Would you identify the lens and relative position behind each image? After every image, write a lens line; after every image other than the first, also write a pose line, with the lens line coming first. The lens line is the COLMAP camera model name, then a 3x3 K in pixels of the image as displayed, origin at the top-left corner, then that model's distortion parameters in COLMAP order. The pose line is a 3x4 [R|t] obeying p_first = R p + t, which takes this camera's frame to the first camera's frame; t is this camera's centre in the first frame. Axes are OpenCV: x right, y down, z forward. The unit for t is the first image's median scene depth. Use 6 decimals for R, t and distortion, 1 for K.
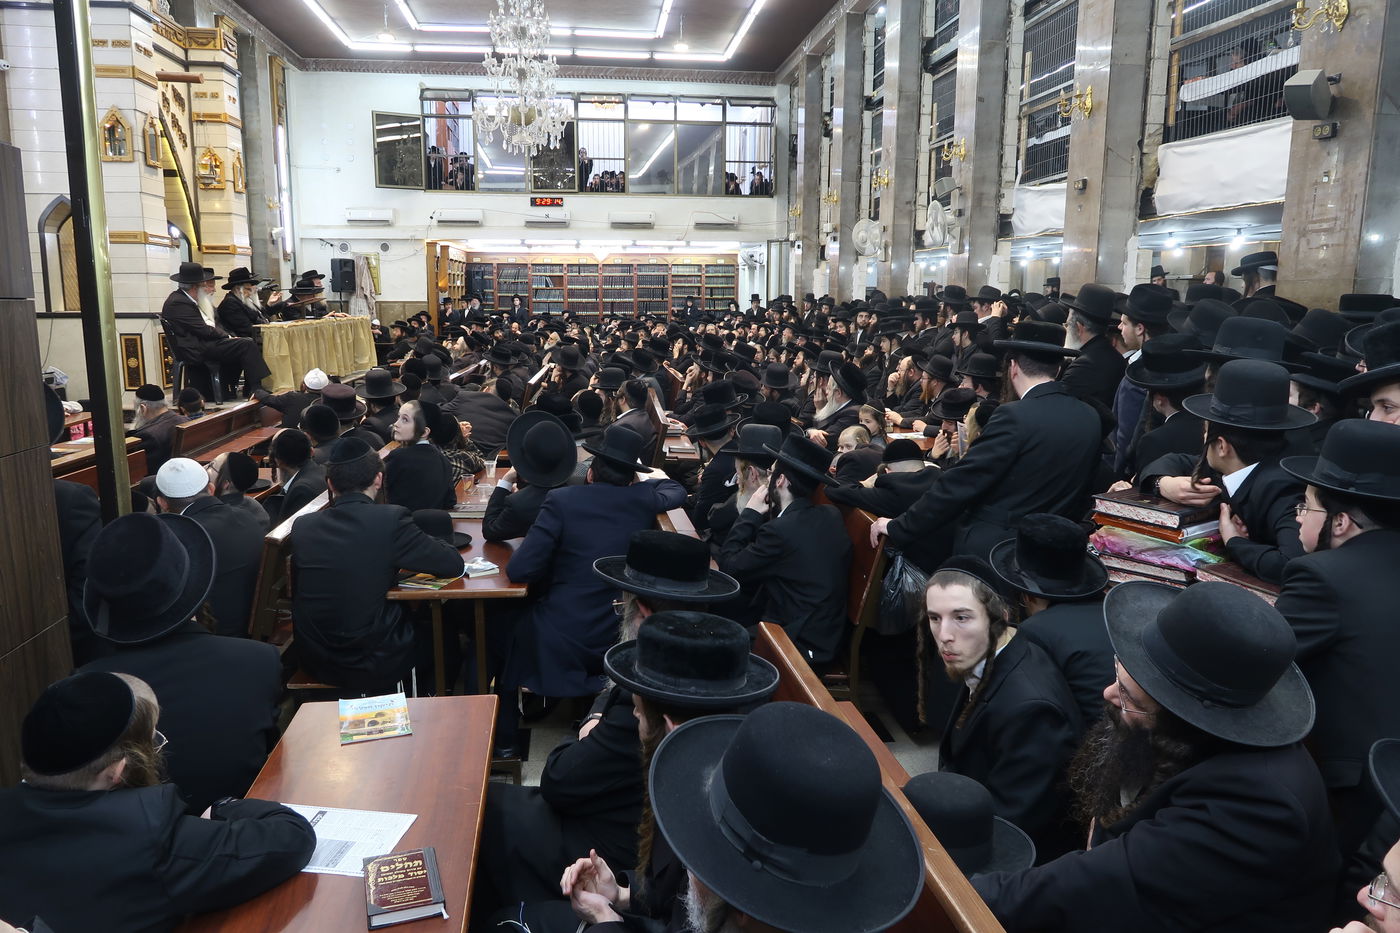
lens RADIAL K [[954.8, 0, 690.9], [0, 954.8, 458.6], [0, 0, 1]] dist [-0.008896, -0.000871]
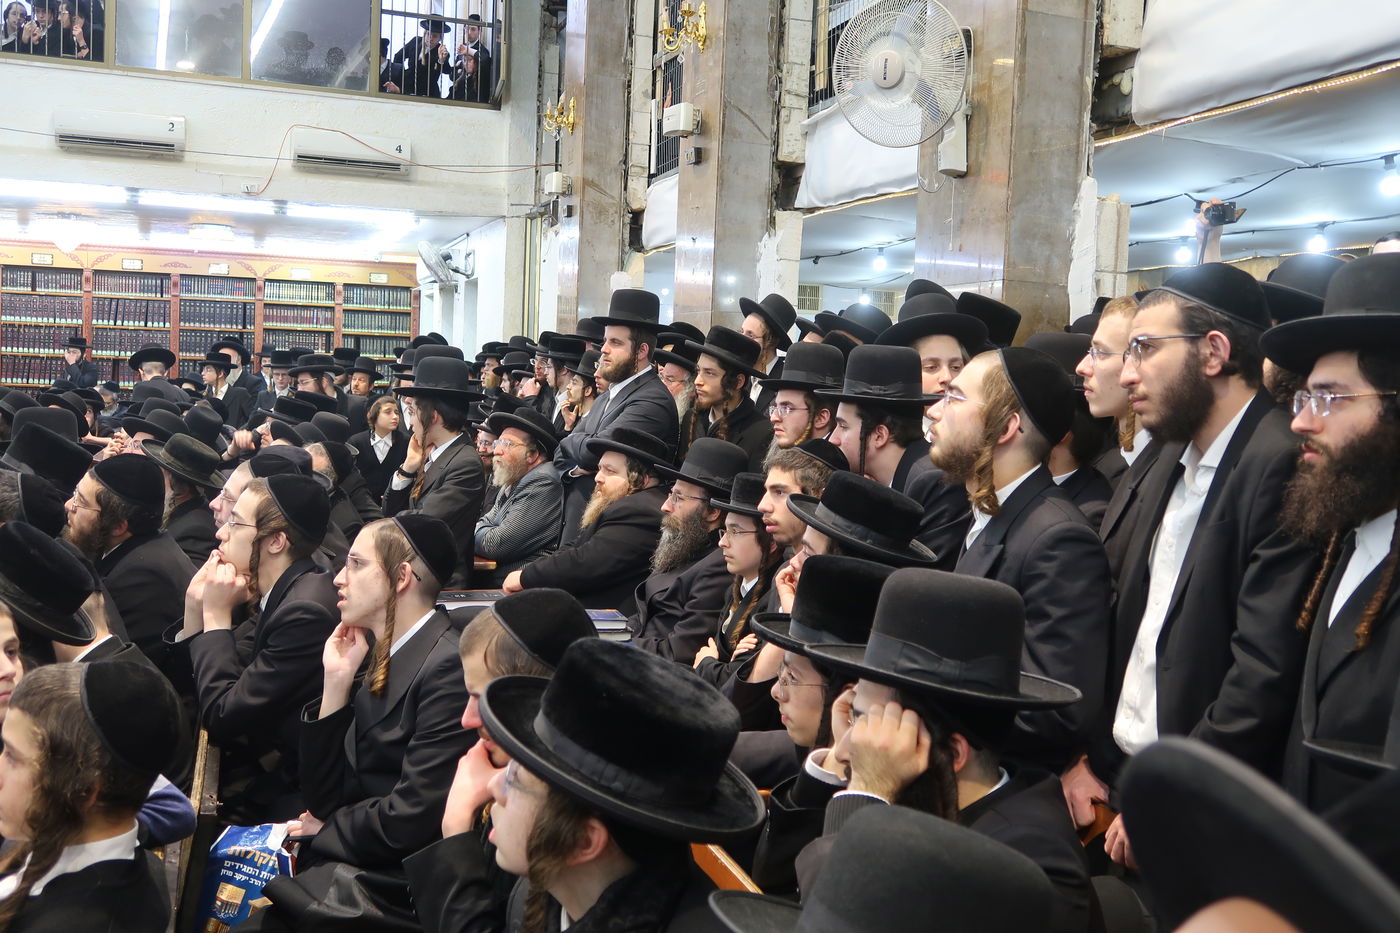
lens RADIAL K [[1549.4, 0, 700.0], [0, 1549.4, 466.5], [0, 0, 1]] dist [0.001984, 0.002489]
pose [[0.976121, 0.020542, 0.216253, 0.057721], [0.003656, 0.993824, -0.110907, -0.097320], [-0.217196, 0.109049, 0.970018, 0.698515]]
